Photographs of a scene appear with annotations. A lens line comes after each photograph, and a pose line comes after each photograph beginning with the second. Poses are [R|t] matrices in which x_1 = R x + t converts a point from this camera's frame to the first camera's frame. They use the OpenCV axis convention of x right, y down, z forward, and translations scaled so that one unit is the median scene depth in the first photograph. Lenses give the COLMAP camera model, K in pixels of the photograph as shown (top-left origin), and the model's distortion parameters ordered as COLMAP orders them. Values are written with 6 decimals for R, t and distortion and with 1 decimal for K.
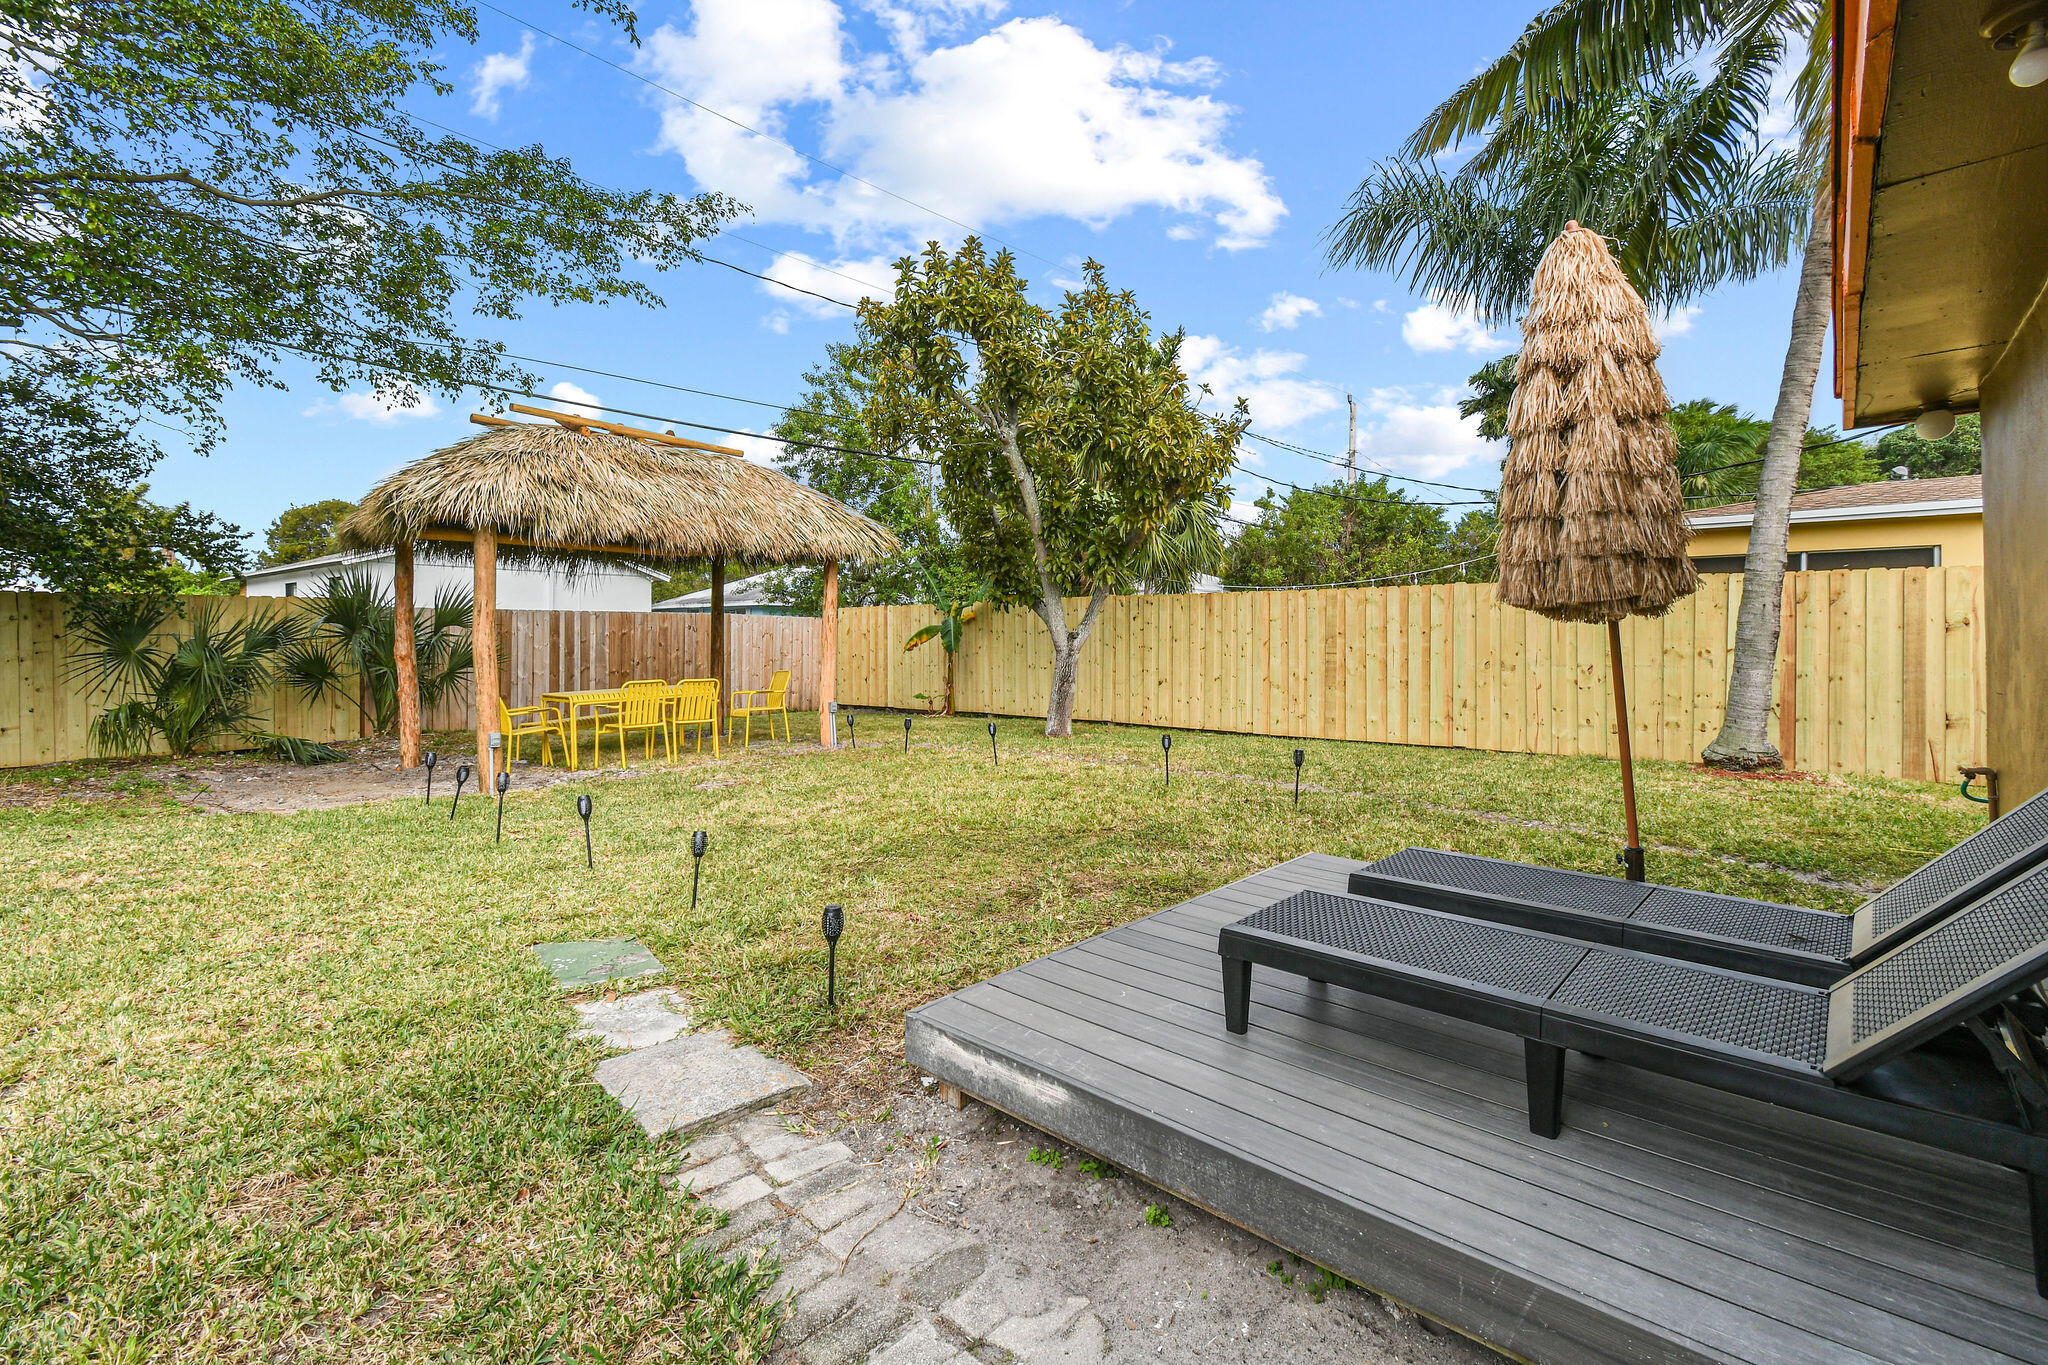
lens RADIAL K [[920.2, 0, 1030.9], [0, 920.2, 636.4], [0, 0, 1]] dist [0.000353, -0.000617]
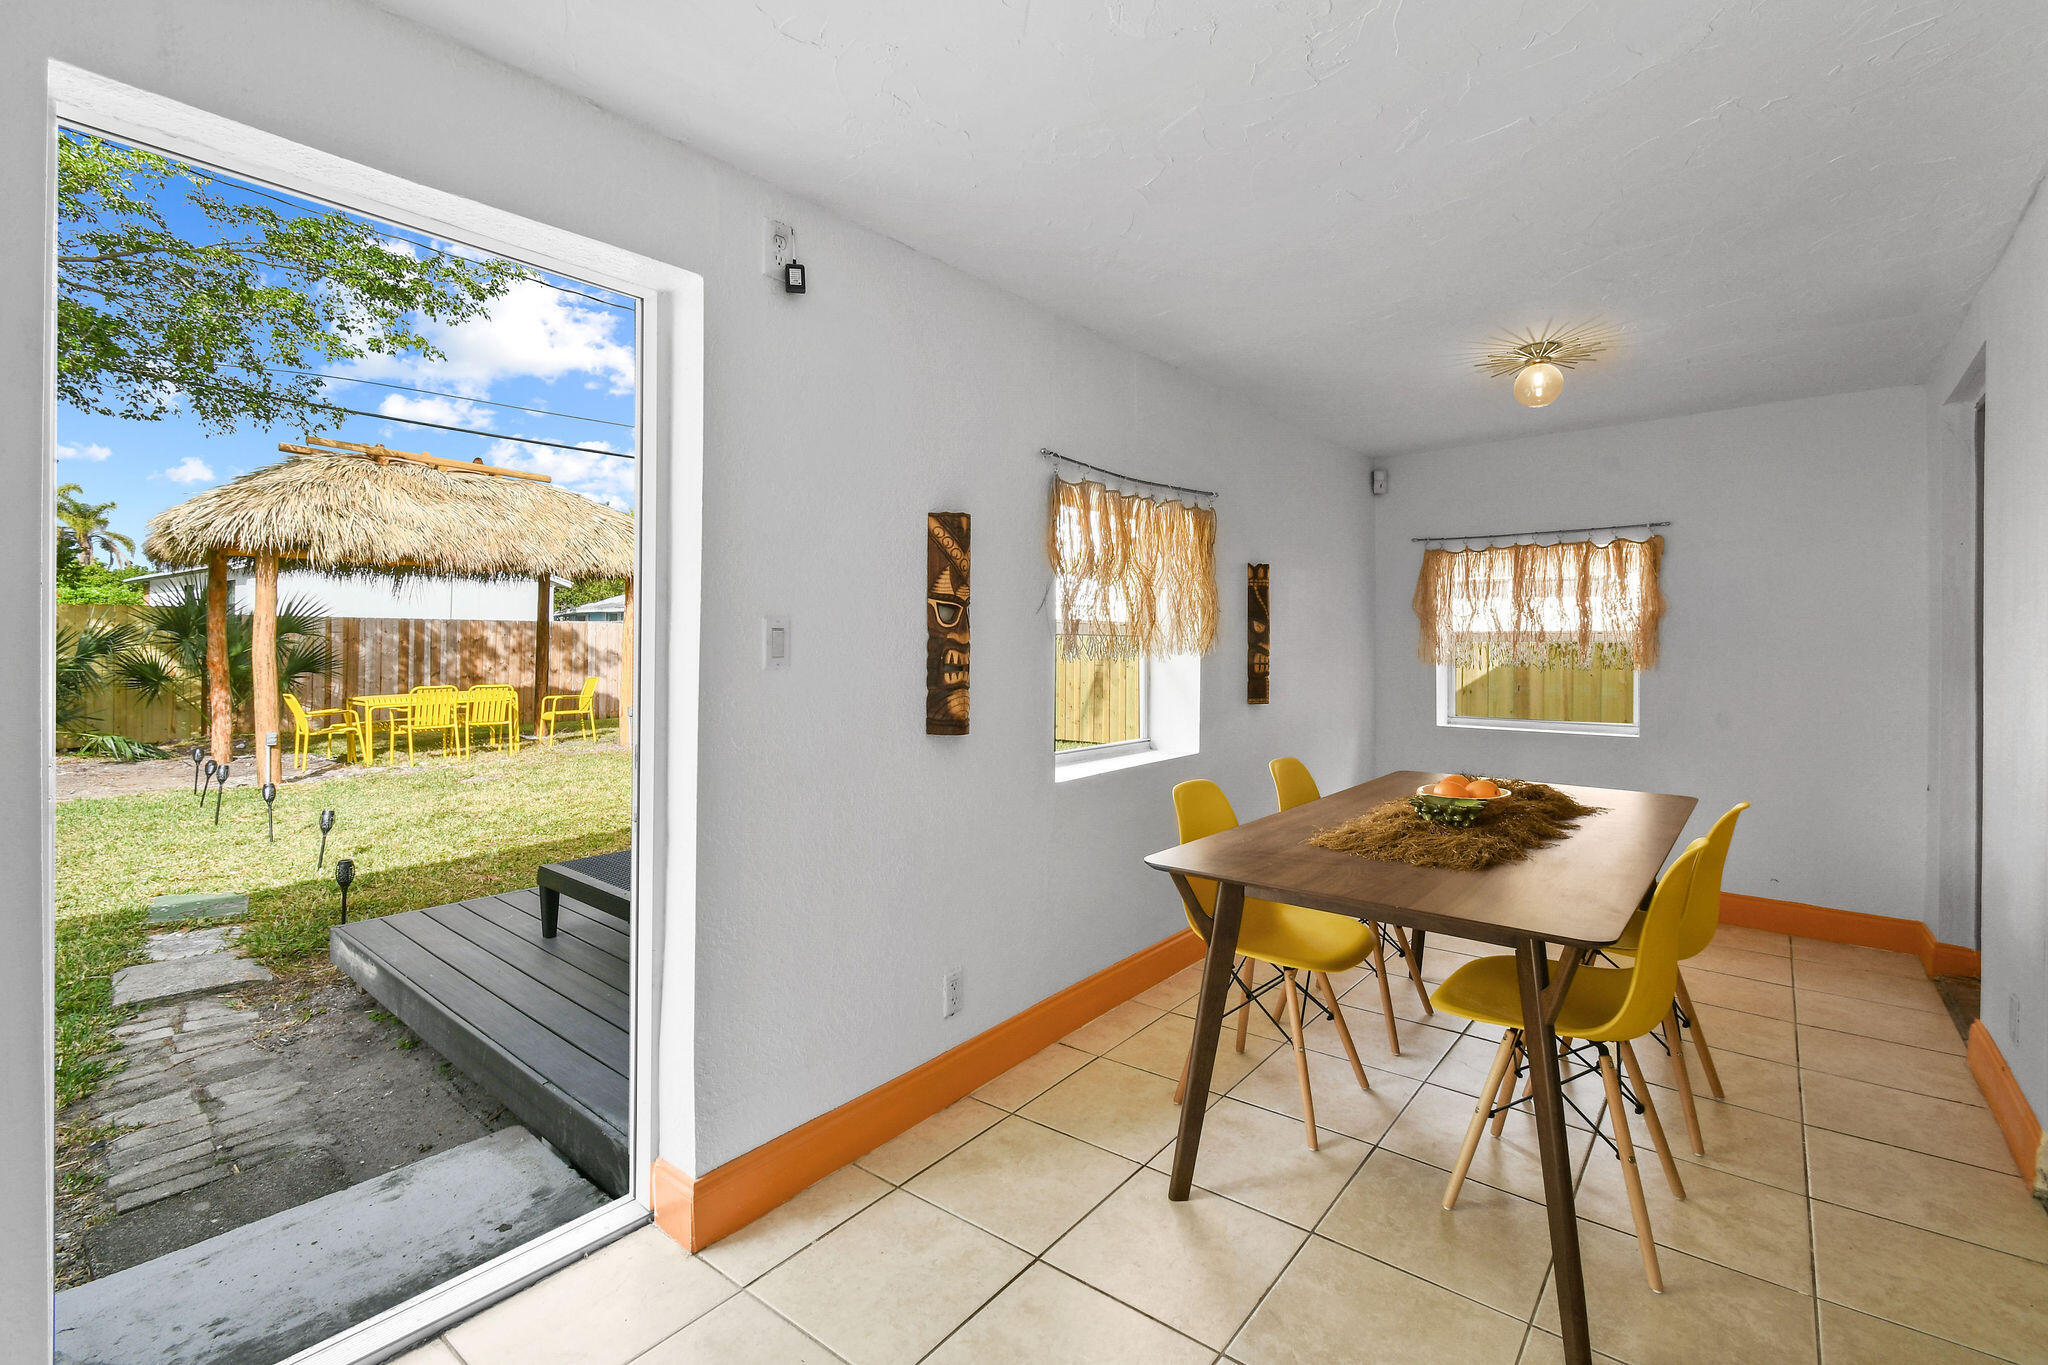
lens RADIAL K [[920.2, 0, 1030.9], [0, 920.2, 636.4], [0, 0, 1]] dist [0.000353, -0.000617]
pose [[0.999318, 0.009899, 0.035574, 0.258531], [-0.009690, 0.999935, -0.006049, -0.012630], [-0.035632, 0.005700, 0.999349, -0.135042]]
